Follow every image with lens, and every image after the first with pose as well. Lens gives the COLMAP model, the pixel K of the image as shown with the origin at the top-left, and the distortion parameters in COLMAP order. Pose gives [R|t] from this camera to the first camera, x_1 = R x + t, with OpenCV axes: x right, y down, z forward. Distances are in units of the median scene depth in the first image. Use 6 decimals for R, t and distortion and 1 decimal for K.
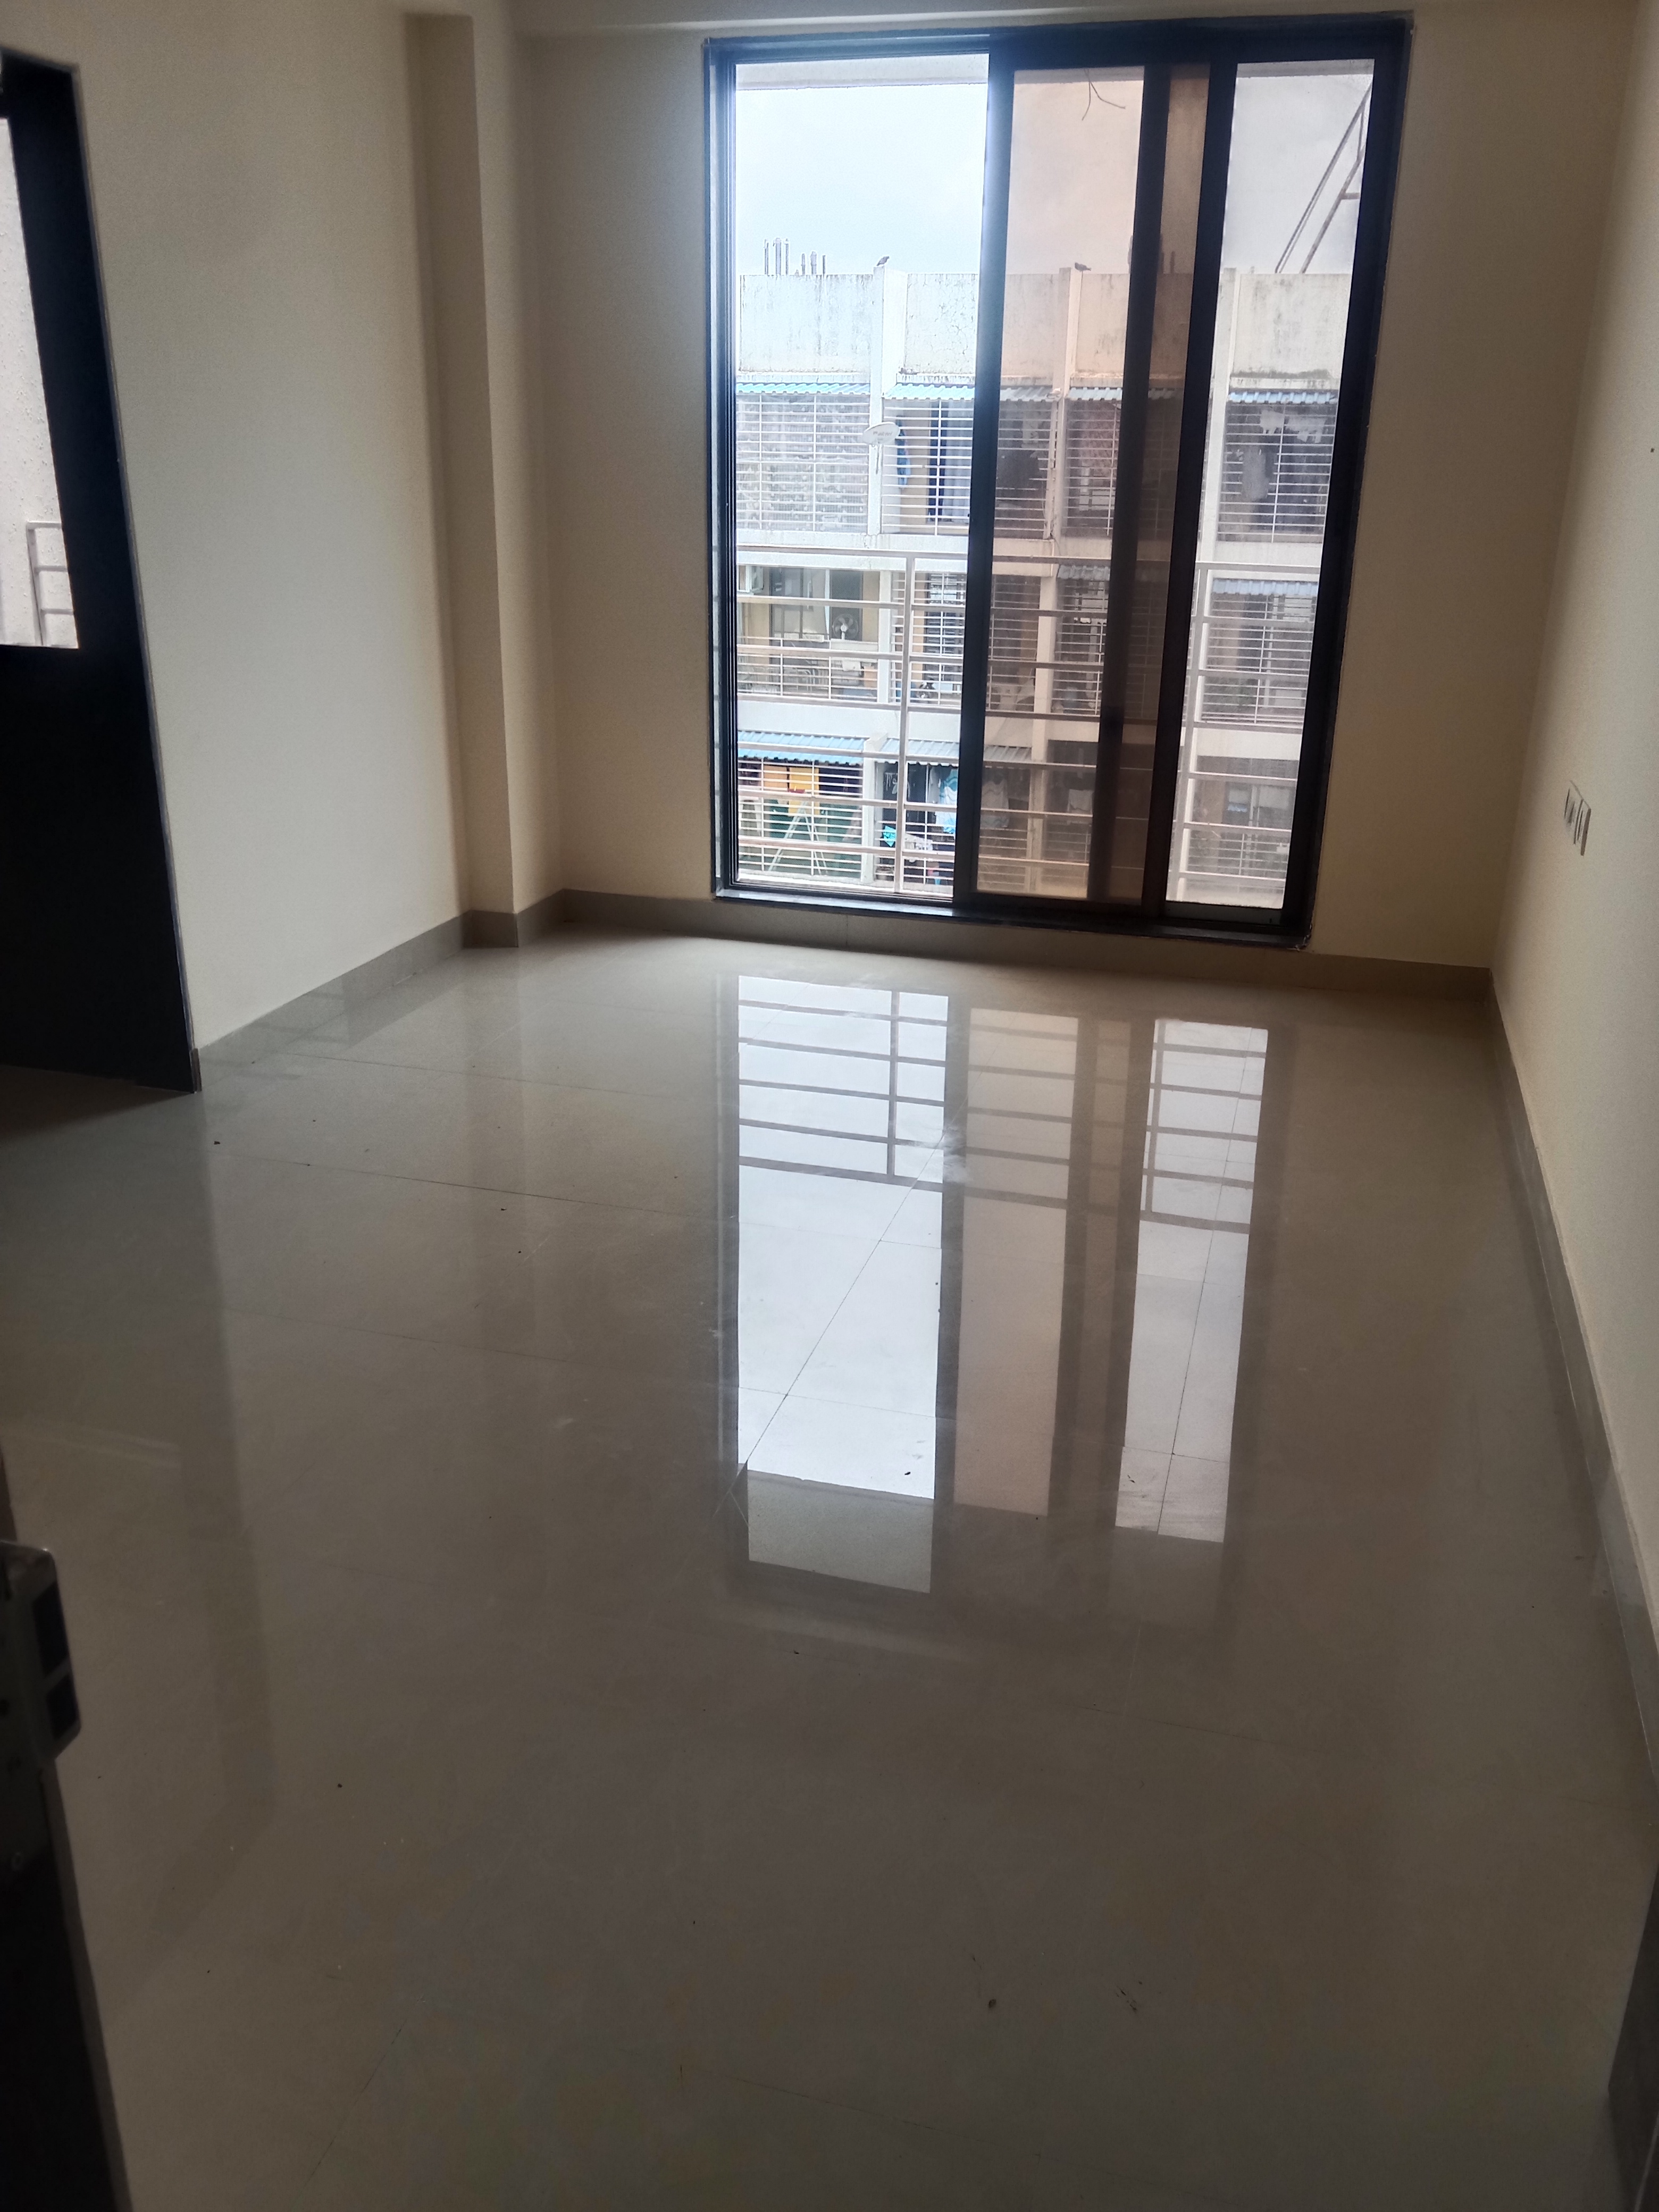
lens RADIAL K [[1749.9, 0, 826.2], [0, 1749.9, 1129.3], [0, 0, 1]] dist [0.014915, -0.023129]
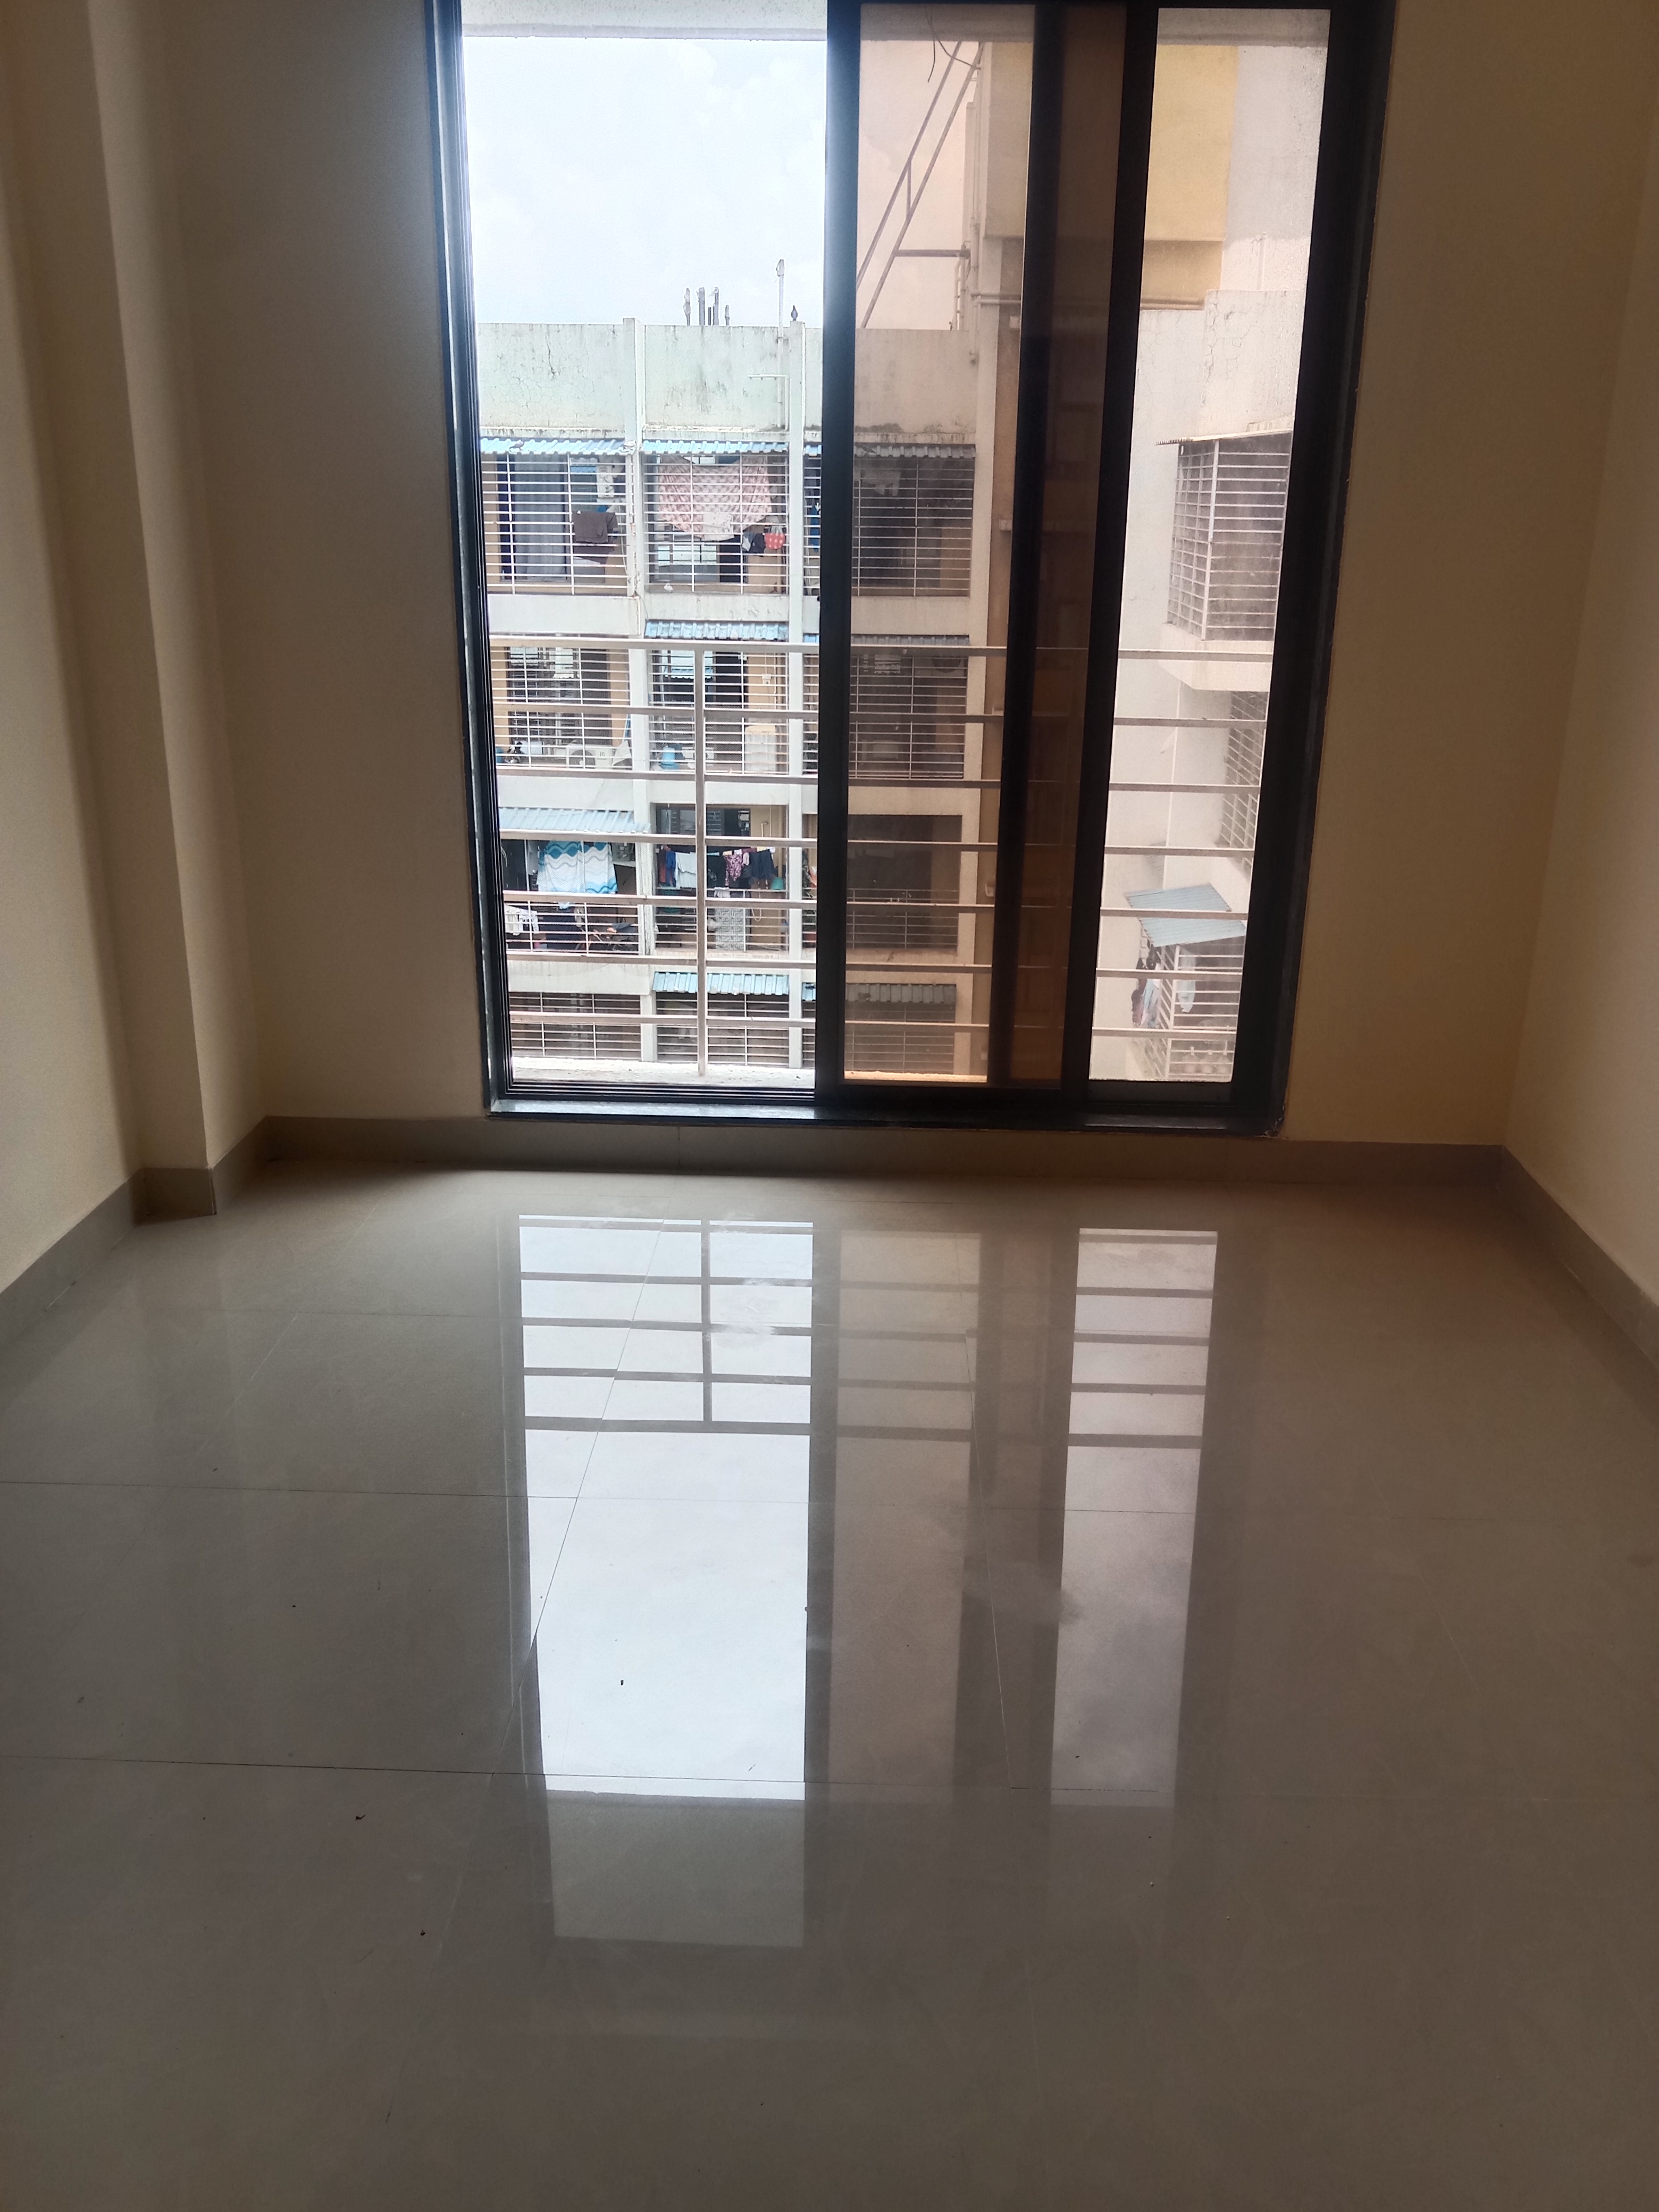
lens RADIAL K [[1749.9, 0, 808.0], [0, 1749.9, 1114.3], [0, 0, 1]] dist [0.014915, -0.023129]
pose [[0.970615, -0.085355, 0.224991, -0.097382], [0.092973, 0.995392, -0.023463, -0.101923], [-0.221951, 0.043692, 0.974078, 0.249724]]
